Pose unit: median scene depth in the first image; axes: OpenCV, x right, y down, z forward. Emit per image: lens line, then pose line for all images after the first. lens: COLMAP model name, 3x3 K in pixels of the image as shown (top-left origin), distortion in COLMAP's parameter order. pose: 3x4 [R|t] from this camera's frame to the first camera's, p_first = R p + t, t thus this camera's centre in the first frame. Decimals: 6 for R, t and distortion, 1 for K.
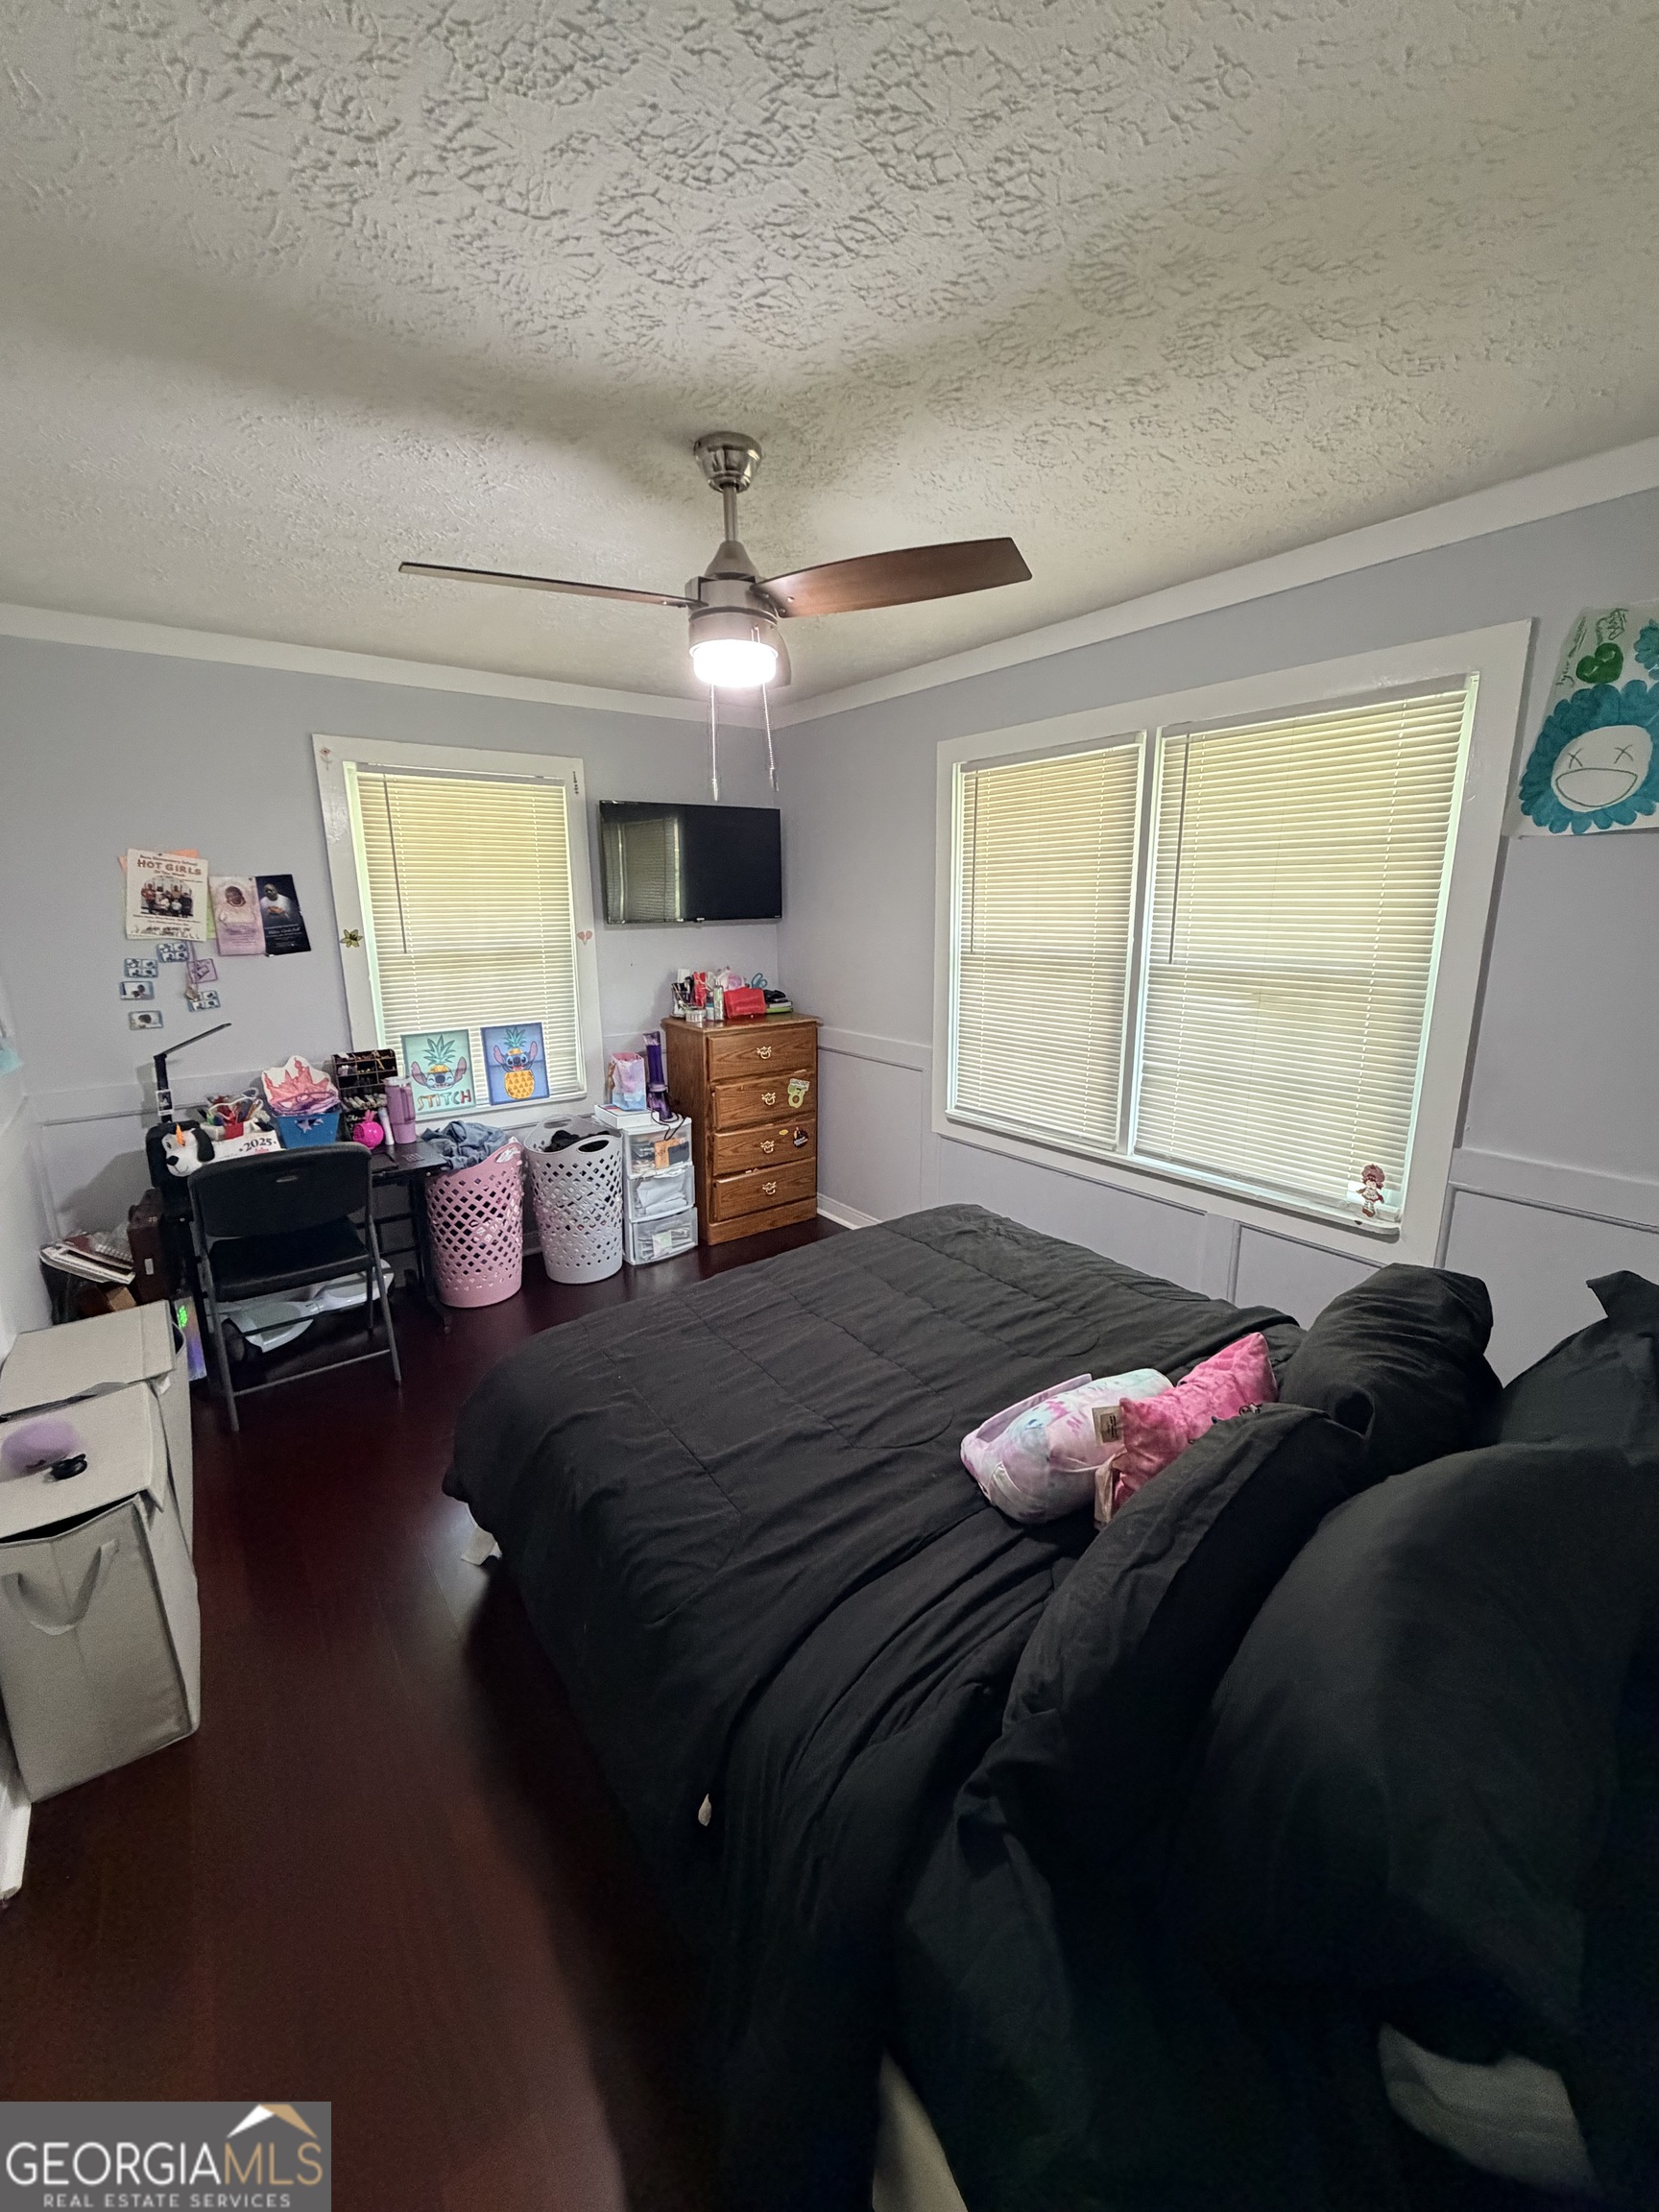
lens RADIAL K [[877.7, 0, 832.2], [0, 877.7, 1102.2], [0, 0, 1]] dist [0.000120, -0.000906]
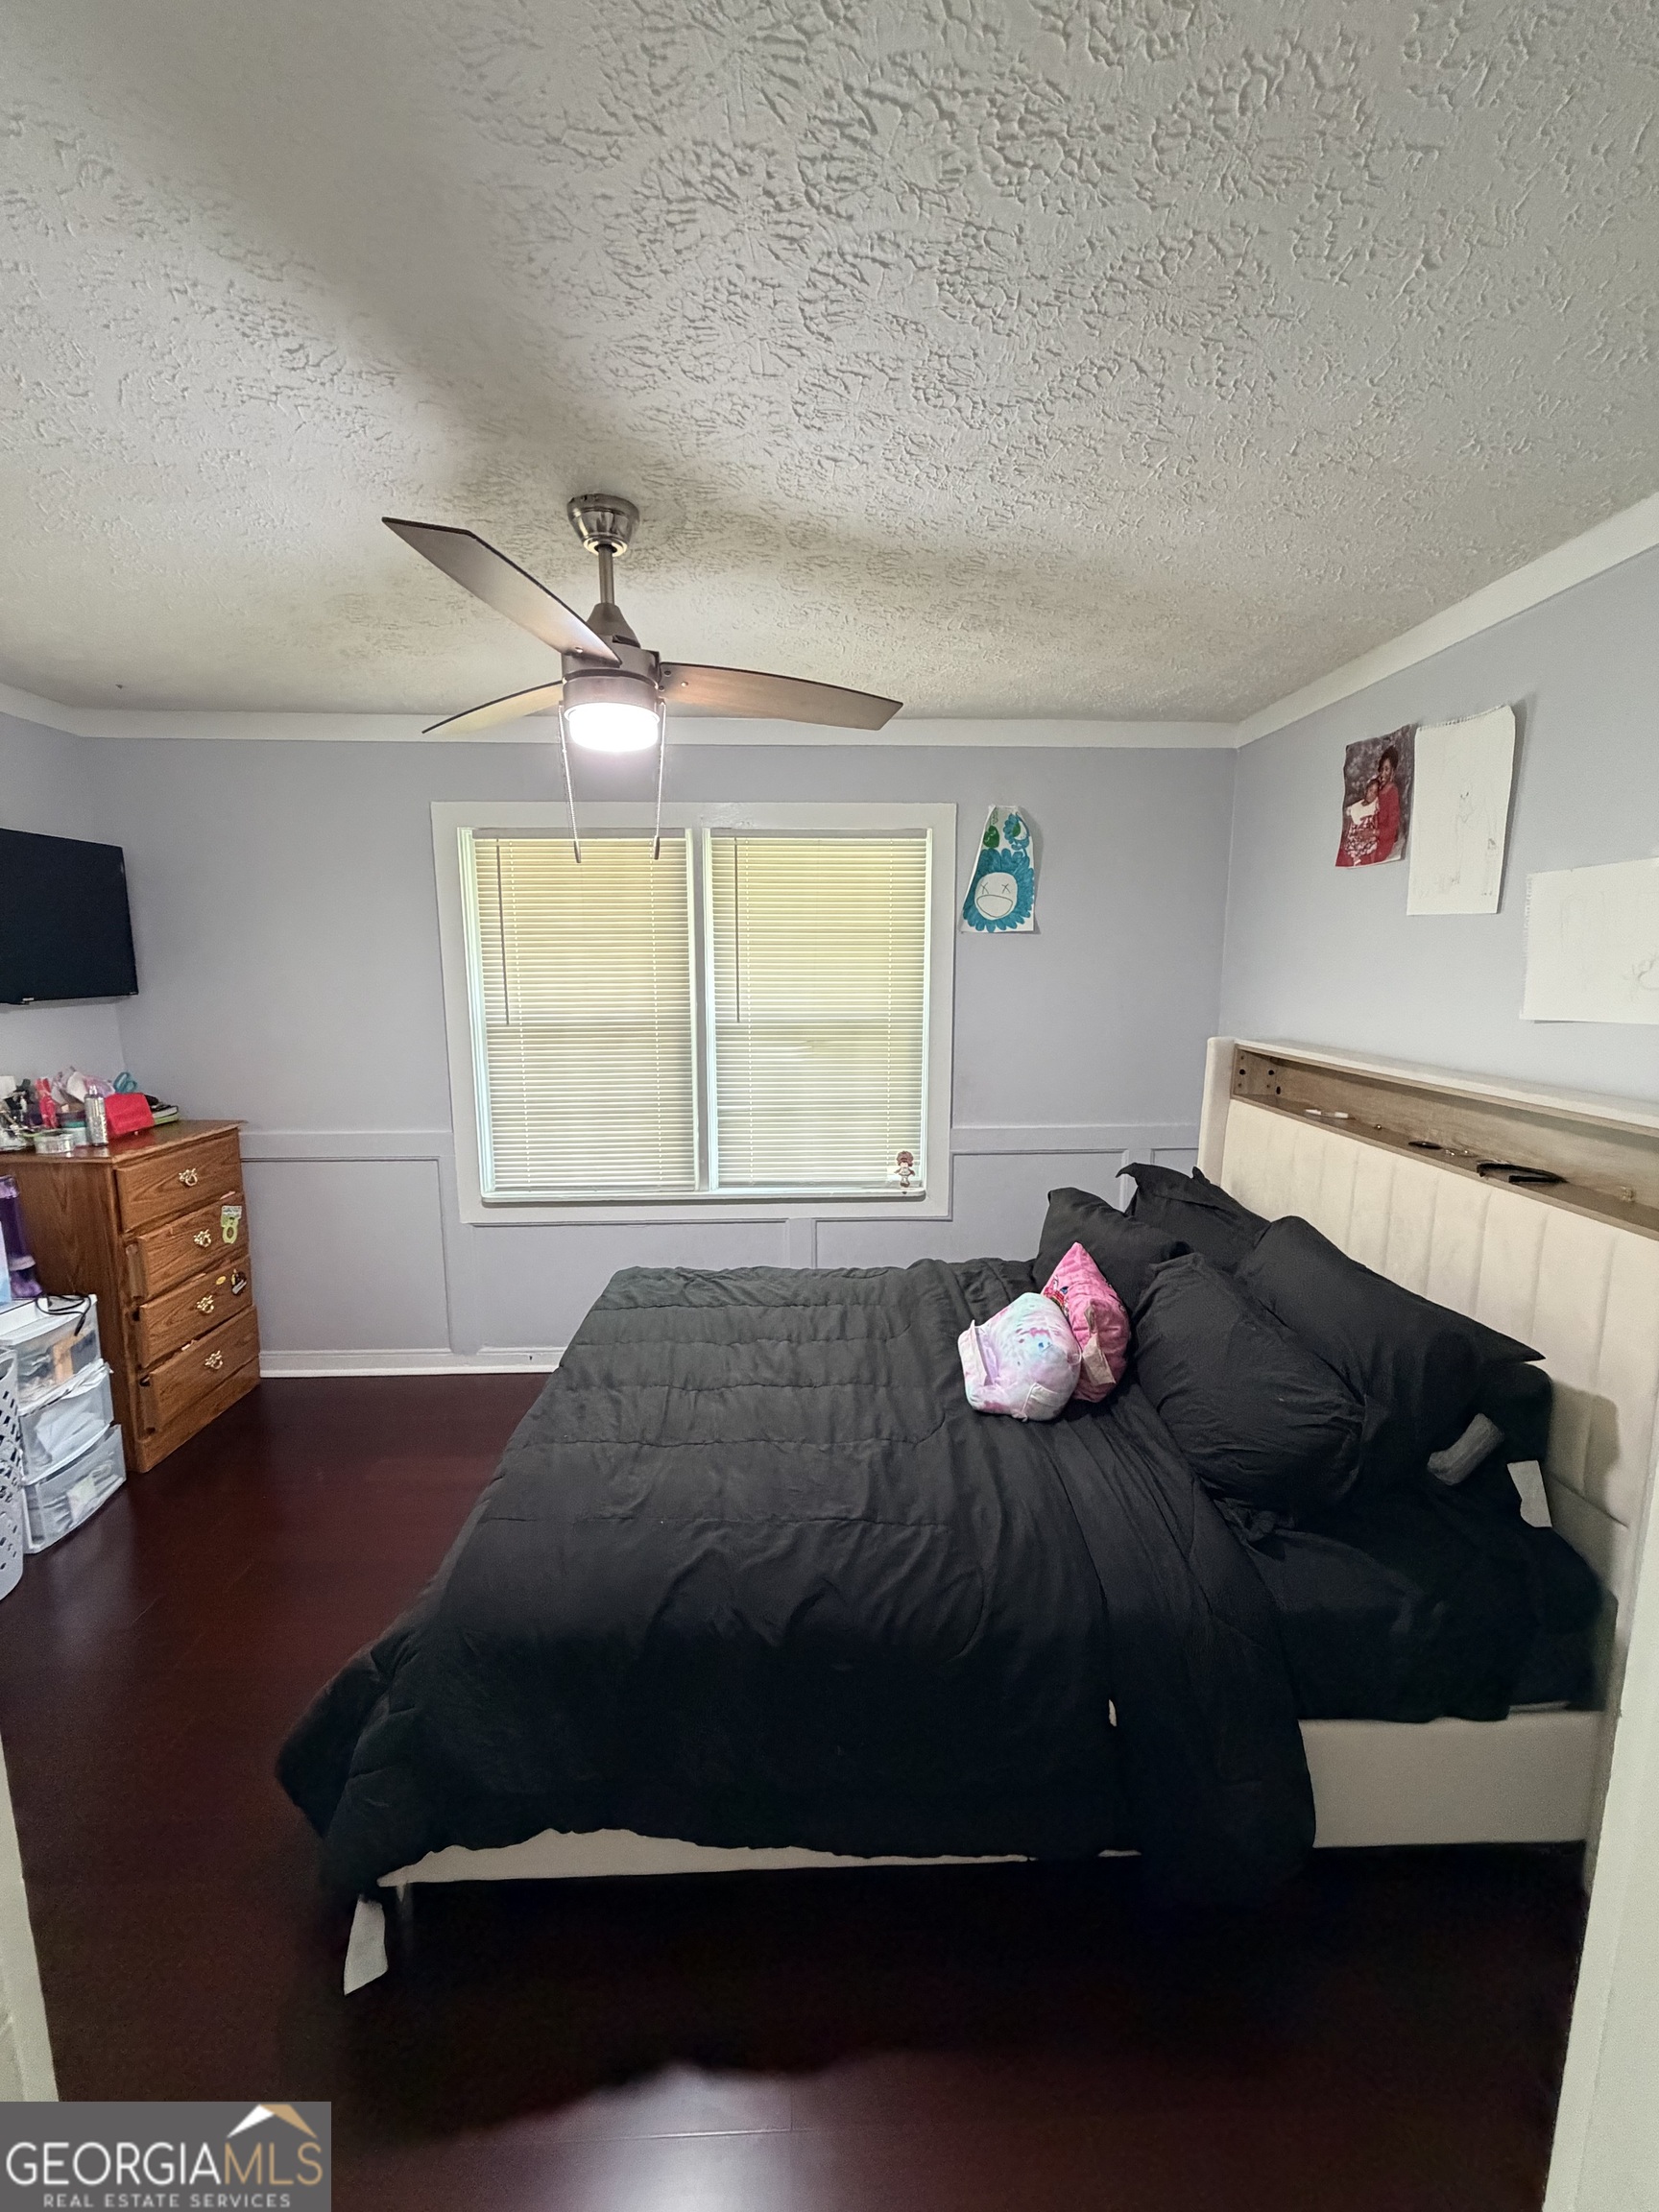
lens RADIAL K [[877.7, 0, 837.9], [0, 877.7, 1100.0], [0, 0, 1]] dist [0.000120, -0.000906]
pose [[0.568433, -0.122809, 0.813512, -0.496247], [0.184574, 0.982628, 0.019369, -0.048296], [-0.801758, 0.139143, 0.581225, 0.193030]]
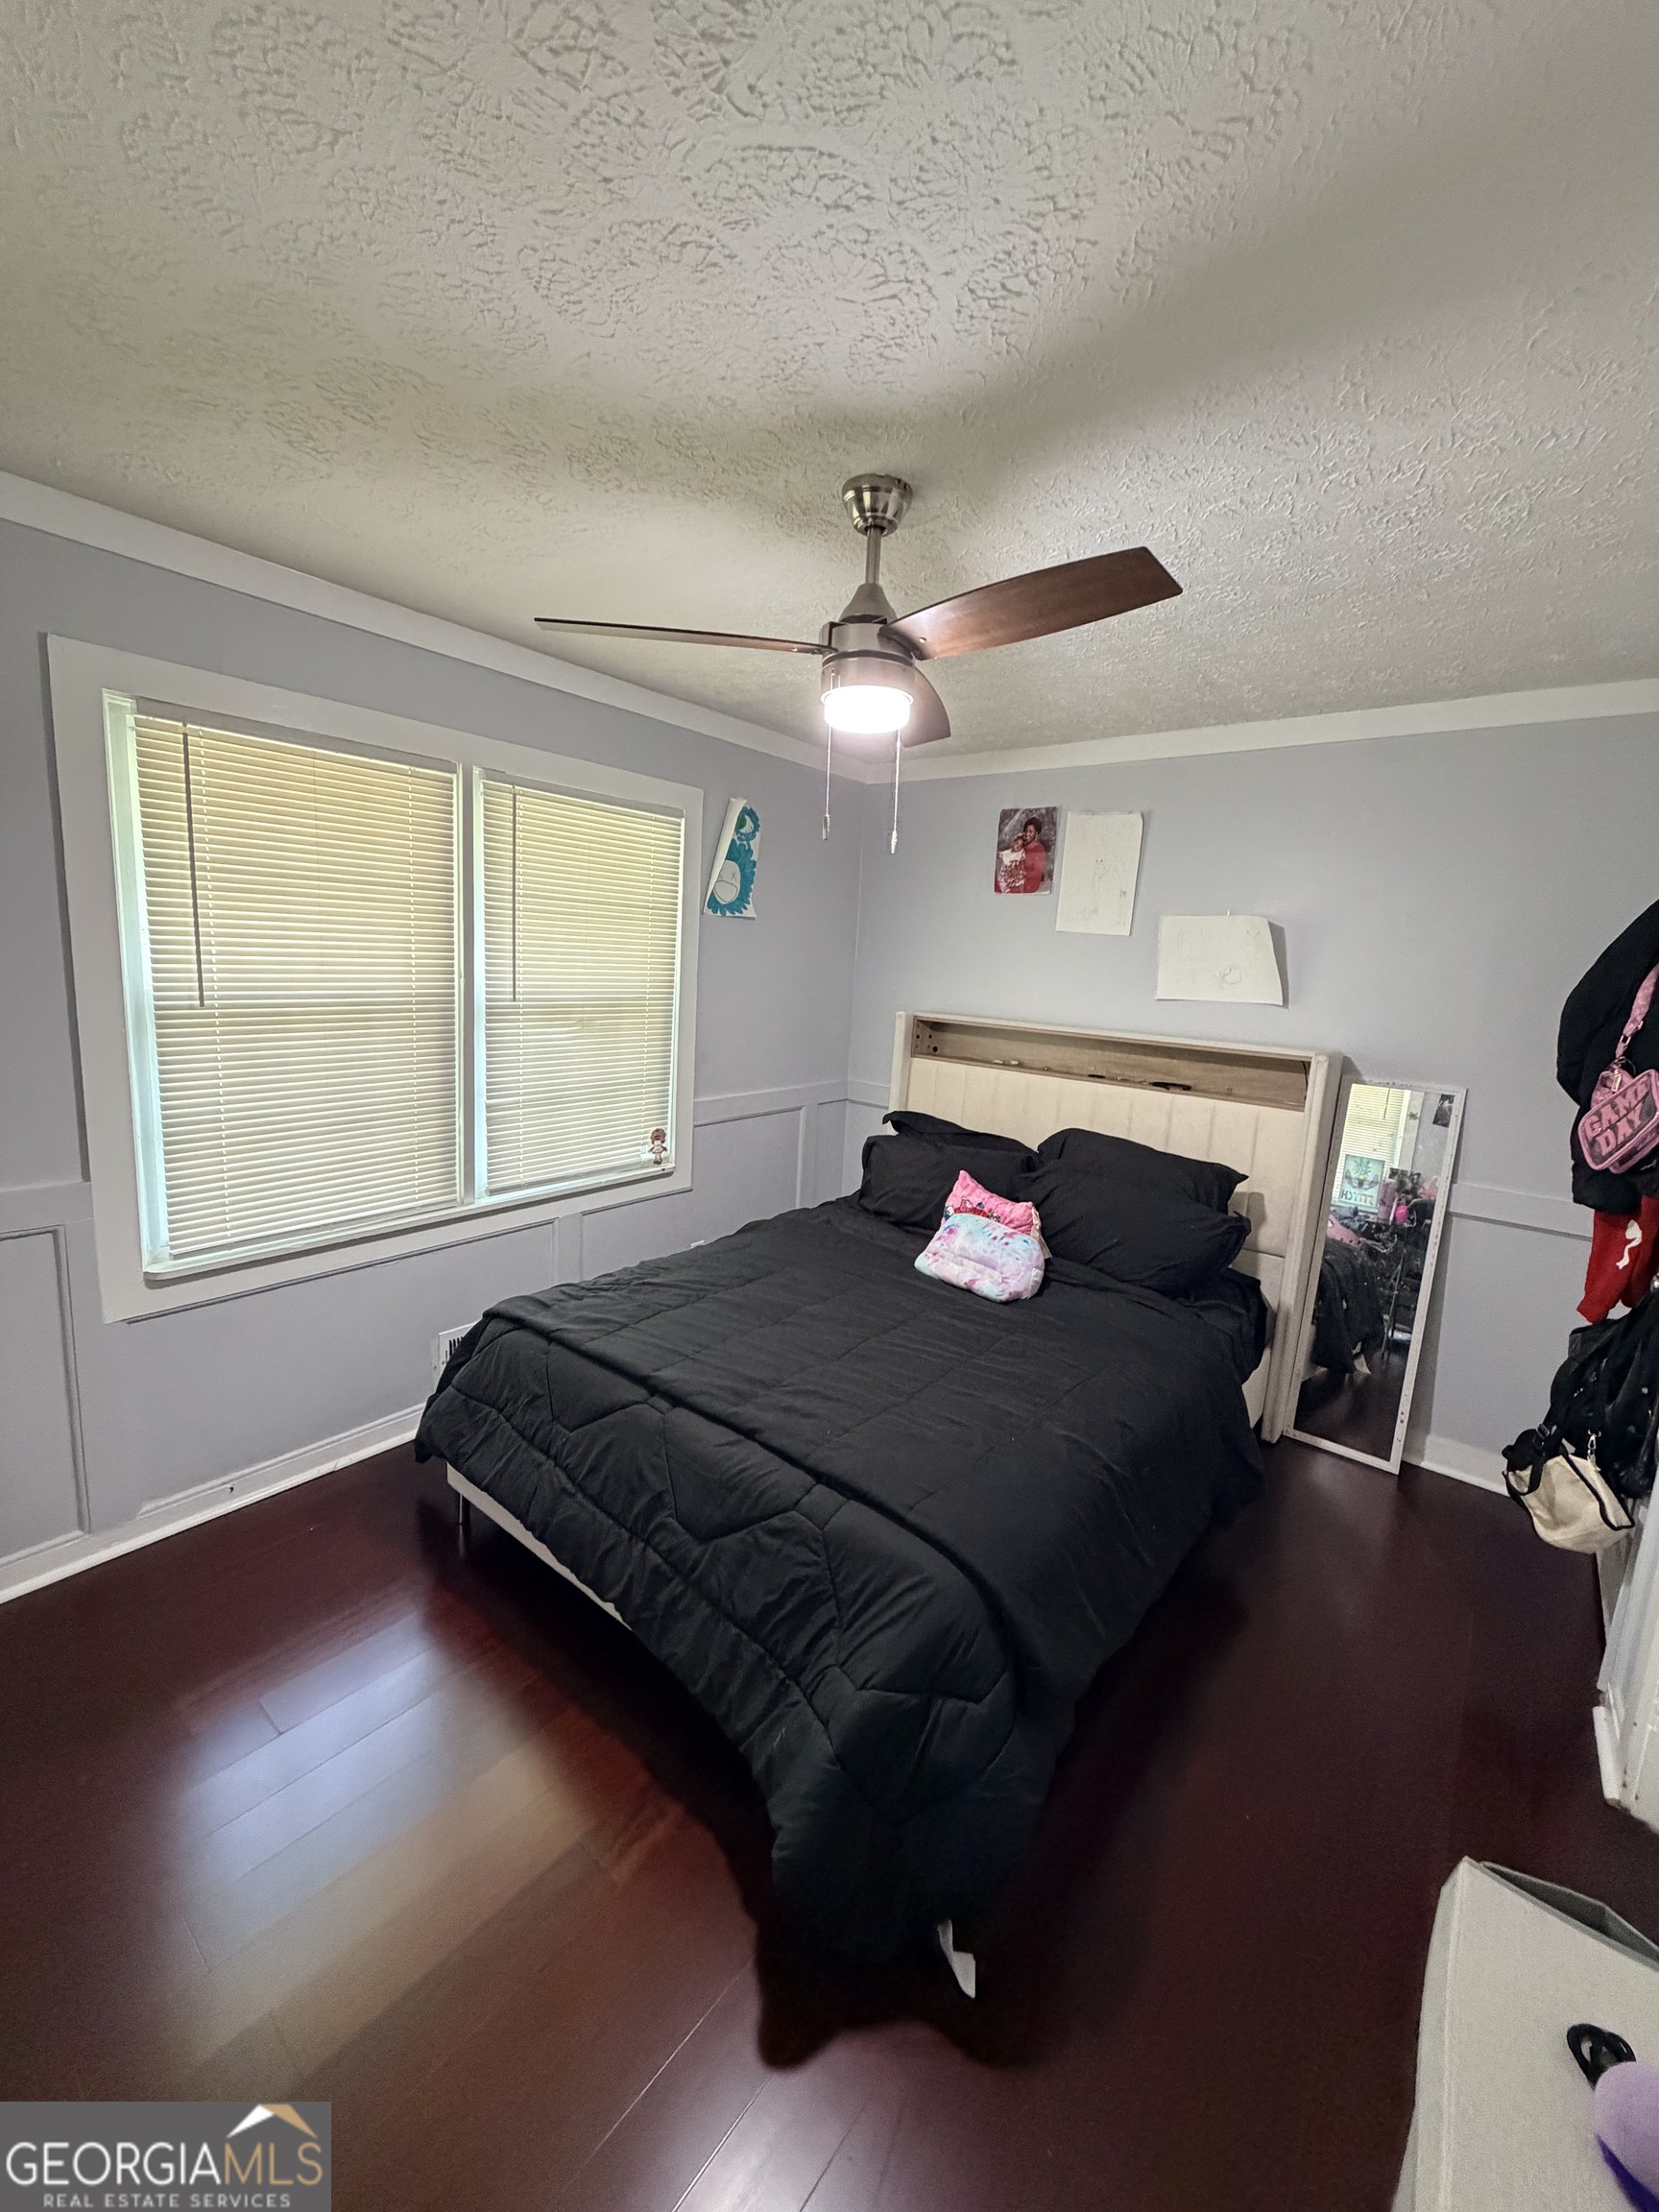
lens RADIAL K [[877.7, 0, 831.1], [0, 877.7, 1098.3], [0, 0, 1]] dist [0.000120, -0.000906]
pose [[-0.251132, -0.163827, 0.953988, -0.674027], [0.170755, 0.962618, 0.210259, -0.189202], [-0.952773, 0.215701, -0.213770, 0.834901]]
